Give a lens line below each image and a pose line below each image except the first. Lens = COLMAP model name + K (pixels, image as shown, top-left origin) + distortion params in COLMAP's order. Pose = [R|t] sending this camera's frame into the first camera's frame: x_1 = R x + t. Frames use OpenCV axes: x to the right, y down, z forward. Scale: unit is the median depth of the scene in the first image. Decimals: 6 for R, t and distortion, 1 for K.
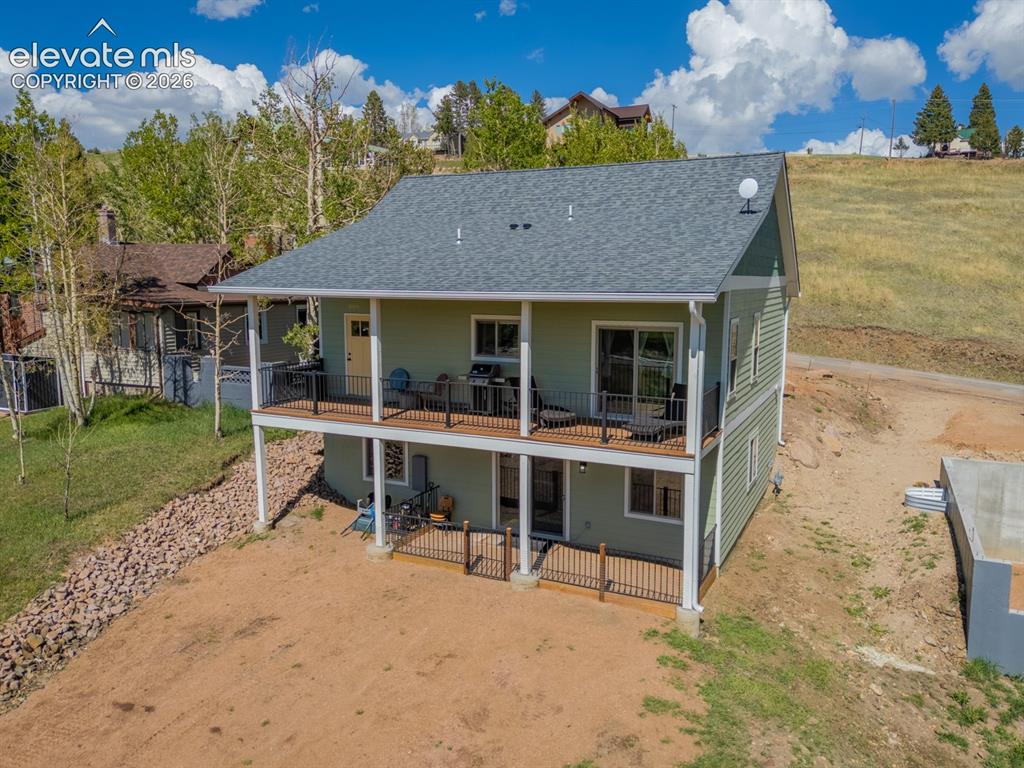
lens RADIAL K [[748.4, 0, 512.0], [0, 748.4, 384.0], [0, 0, 1]] dist [0.072696, -0.055868]
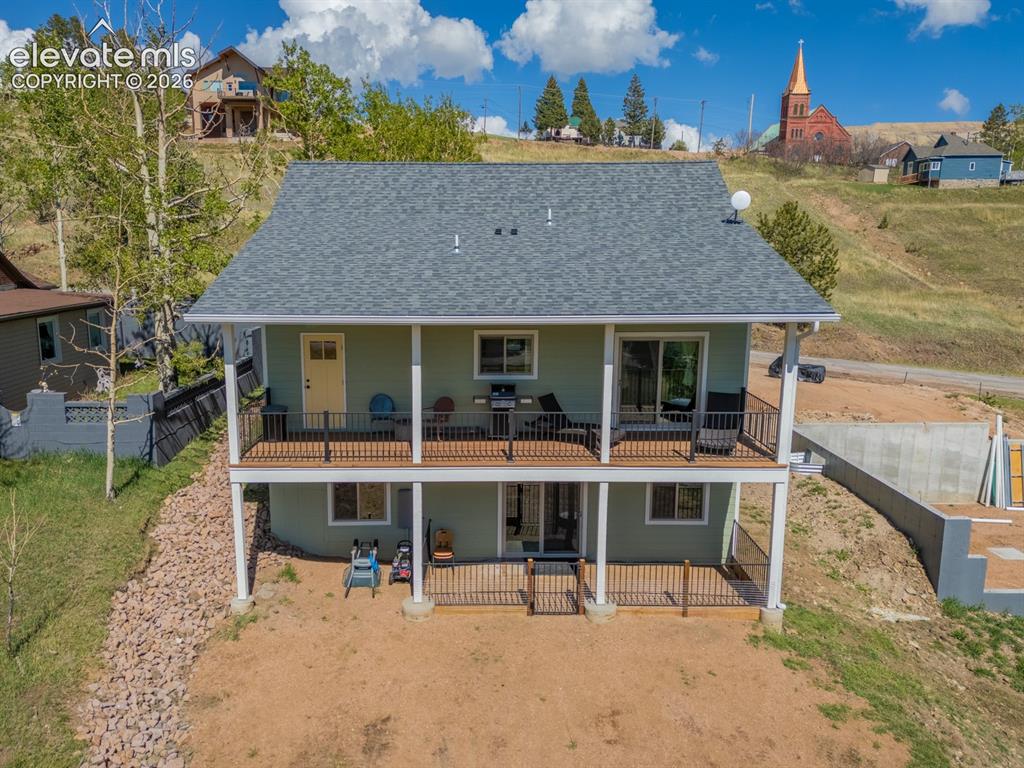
lens RADIAL K [[748.4, 0, 512.0], [0, 748.4, 384.0], [0, 0, 1]] dist [0.072696, -0.055868]
pose [[0.906828, -0.080429, 0.413756, -0.429980], [0.064575, 0.996547, 0.052188, -0.078332], [-0.416525, -0.020607, 0.908891, 0.166894]]
